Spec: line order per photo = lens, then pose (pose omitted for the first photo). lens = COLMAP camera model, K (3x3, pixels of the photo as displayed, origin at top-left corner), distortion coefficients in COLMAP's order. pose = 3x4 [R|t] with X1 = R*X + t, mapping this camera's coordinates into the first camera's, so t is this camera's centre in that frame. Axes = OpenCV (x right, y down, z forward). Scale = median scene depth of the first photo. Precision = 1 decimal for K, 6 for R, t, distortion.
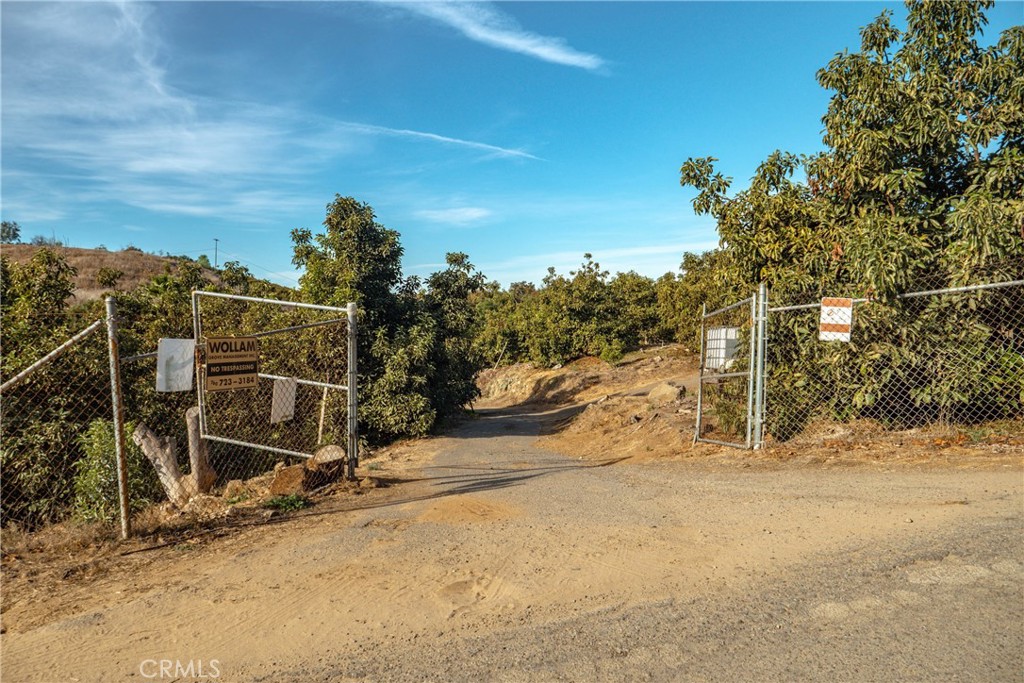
lens RADIAL K [[741.6, 0, 511.0], [0, 741.6, 342.9], [0, 0, 1]] dist [-0.055992, 0.004569]
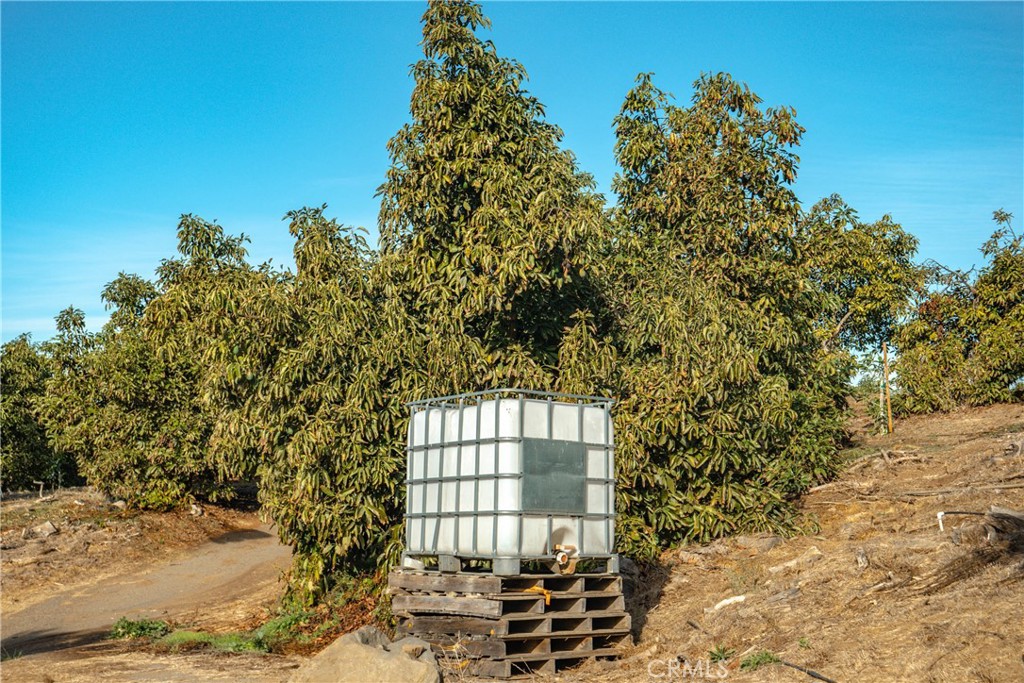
lens RADIAL K [[1309.3, 0, 510.9], [0, 1309.3, 343.8], [0, 0, 1]] dist [0.002420, 0.000000]
pose [[0.823692, 0.047211, 0.565069, 0.012470], [0.019176, 0.993639, -0.110969, 0.005610], [-0.566714, 0.102240, 0.817547, 0.287178]]
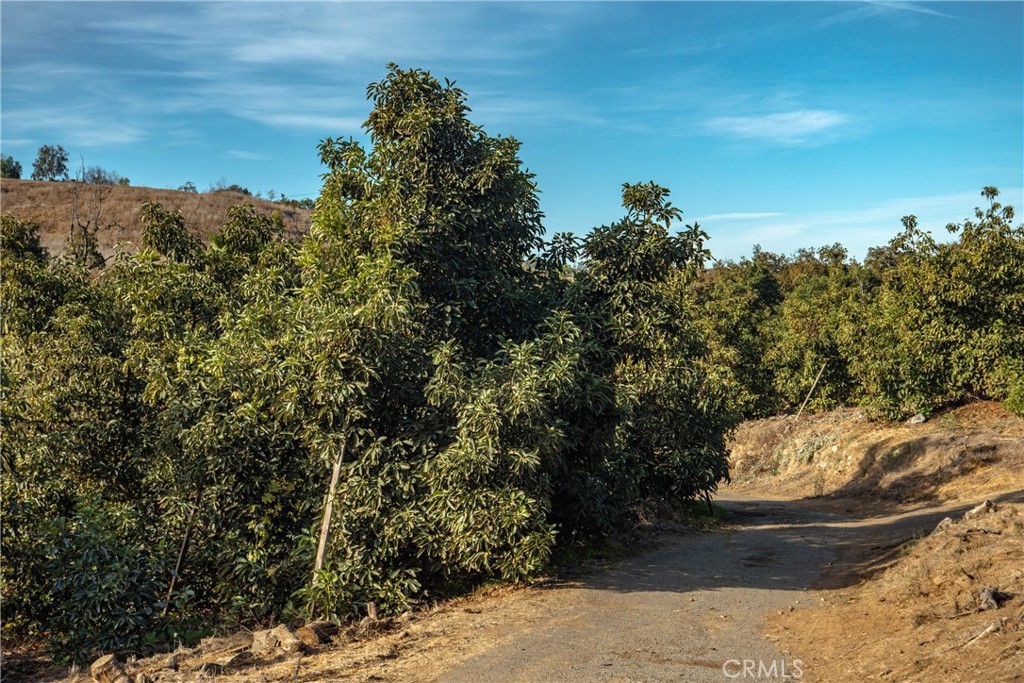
lens RADIAL K [[1309.3, 0, 513.1], [0, 1309.3, 341.8], [0, 0, 1]] dist [0.002420, 0.000000]
pose [[0.961994, 0.022000, -0.272183, 0.042164], [-0.024319, 0.999691, -0.005150, -0.008641], [0.271986, 0.011573, 0.962232, 0.102249]]
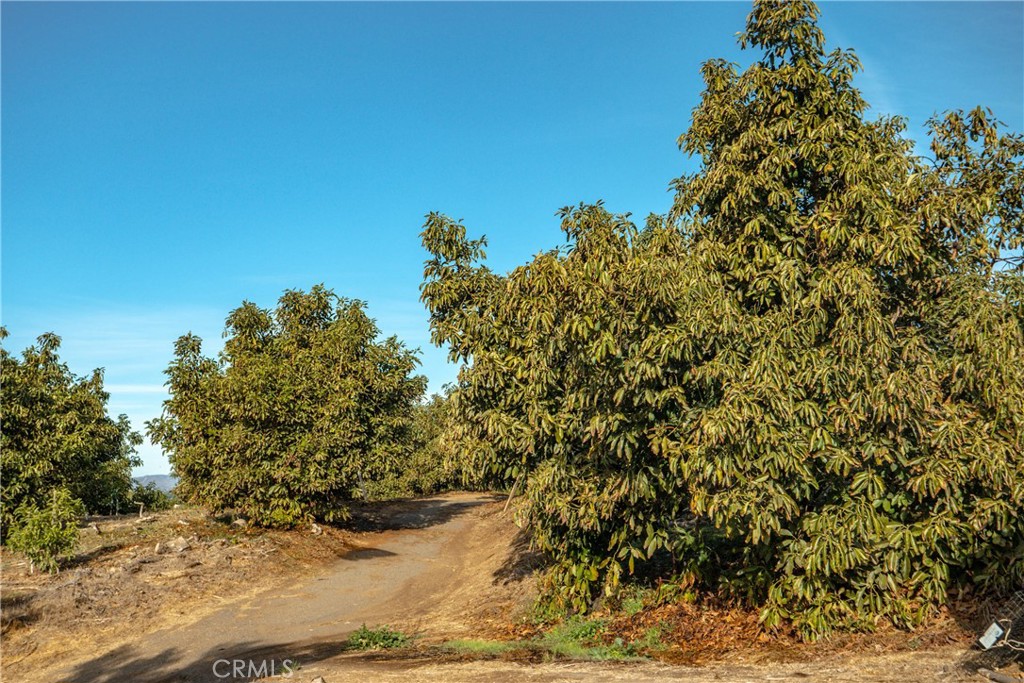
lens RADIAL K [[1059.2, 0, 512.6], [0, 1059.2, 339.8], [0, 0, 1]] dist [0.005736, 0.000000]
pose [[0.755712, 0.115472, 0.644644, -0.031145], [0.006170, 0.983034, -0.183319, 0.017247], [-0.654875, 0.142514, 0.742178, 0.427899]]
